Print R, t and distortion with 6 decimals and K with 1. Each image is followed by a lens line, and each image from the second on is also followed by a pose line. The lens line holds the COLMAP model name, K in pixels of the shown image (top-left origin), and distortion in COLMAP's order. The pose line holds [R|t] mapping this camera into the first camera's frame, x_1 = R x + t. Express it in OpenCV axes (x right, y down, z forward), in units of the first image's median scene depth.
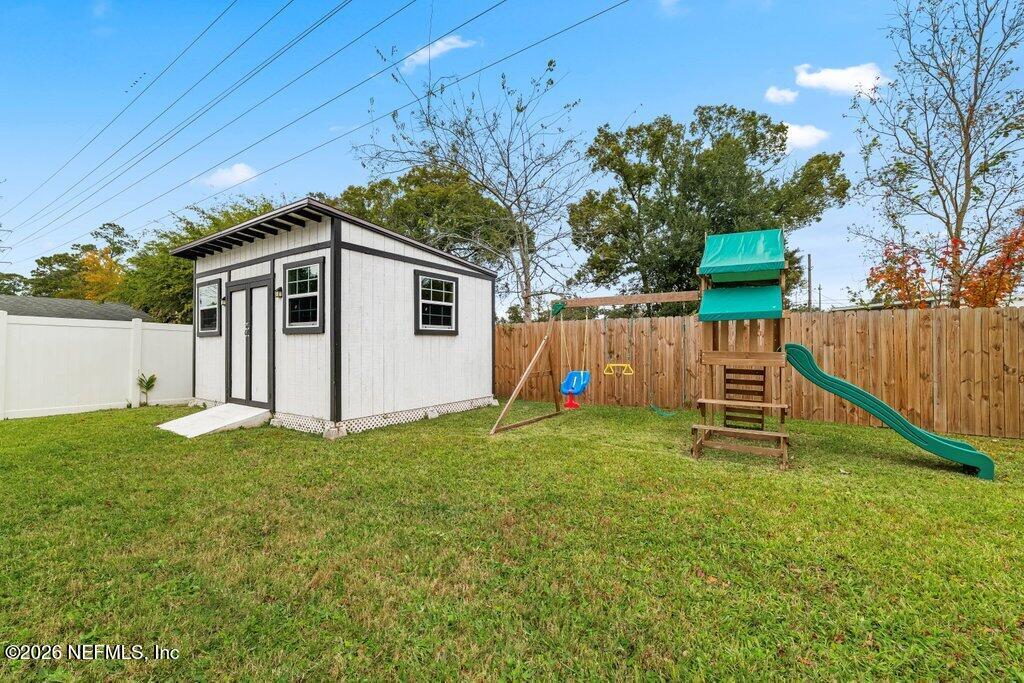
lens RADIAL K [[410.1, 0, 516.9], [0, 410.1, 344.0], [0, 0, 1]] dist [-0.007477, -0.000229]
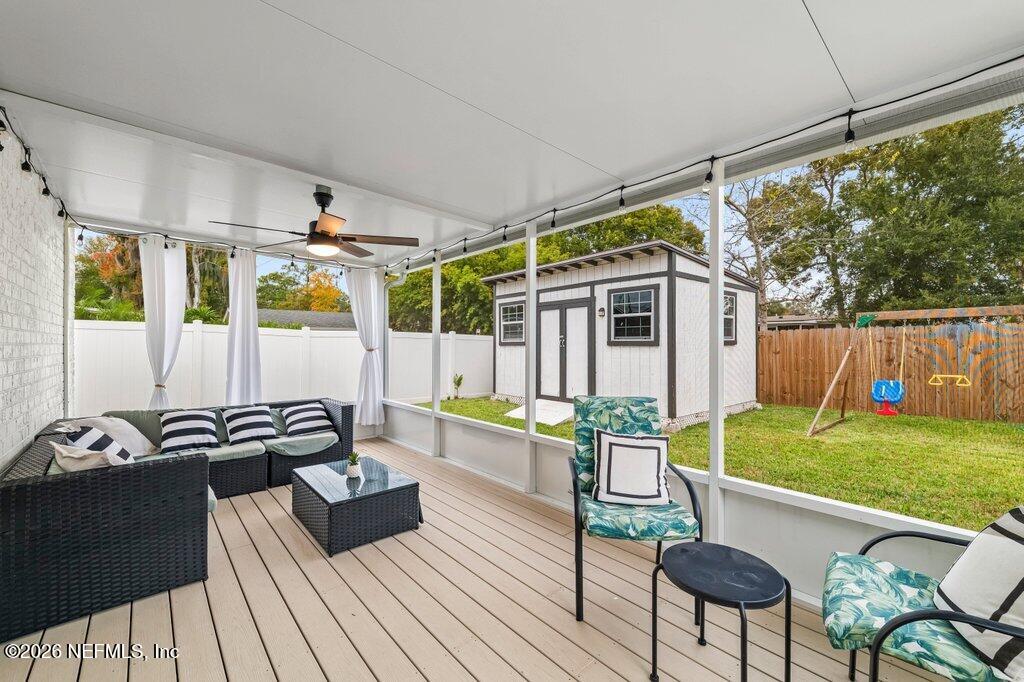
lens RADIAL K [[410.1, 0, 513.4], [0, 410.1, 349.0], [0, 0, 1]] dist [-0.007477, -0.000229]
pose [[0.961769, 0.001095, -0.273860, -0.550393], [0.003883, 0.999837, 0.017636, -0.041012], [0.273834, -0.018025, 0.961608, -0.301399]]
